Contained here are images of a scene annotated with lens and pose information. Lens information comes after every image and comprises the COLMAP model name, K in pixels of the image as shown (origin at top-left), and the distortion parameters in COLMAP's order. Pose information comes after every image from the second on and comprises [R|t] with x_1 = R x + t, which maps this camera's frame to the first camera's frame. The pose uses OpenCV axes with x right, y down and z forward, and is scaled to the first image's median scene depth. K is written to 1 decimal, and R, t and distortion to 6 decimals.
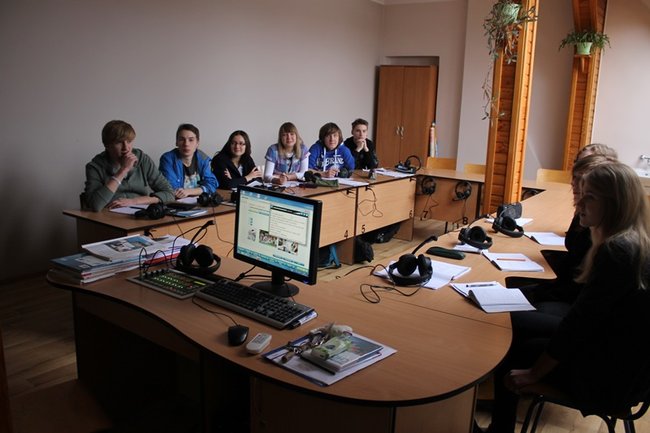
lens RADIAL K [[549.2, 0, 325.0], [0, 549.2, 216.5], [0, 0, 1]] dist [-0.092658, 0.002281]
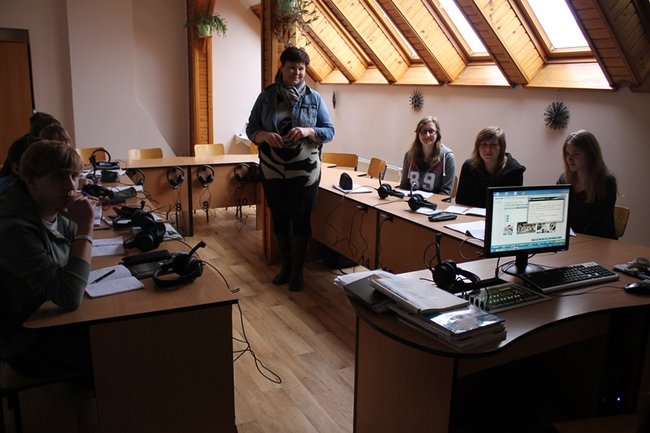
lens RADIAL K [[549.2, 0, 325.0], [0, 549.2, 216.5], [0, 0, 1]] dist [-0.092658, 0.002281]
pose [[0.446414, -0.225962, 0.865826, -1.255544], [0.173371, 0.971098, 0.164047, -0.239110], [-0.877871, 0.076876, 0.472687, 0.824230]]
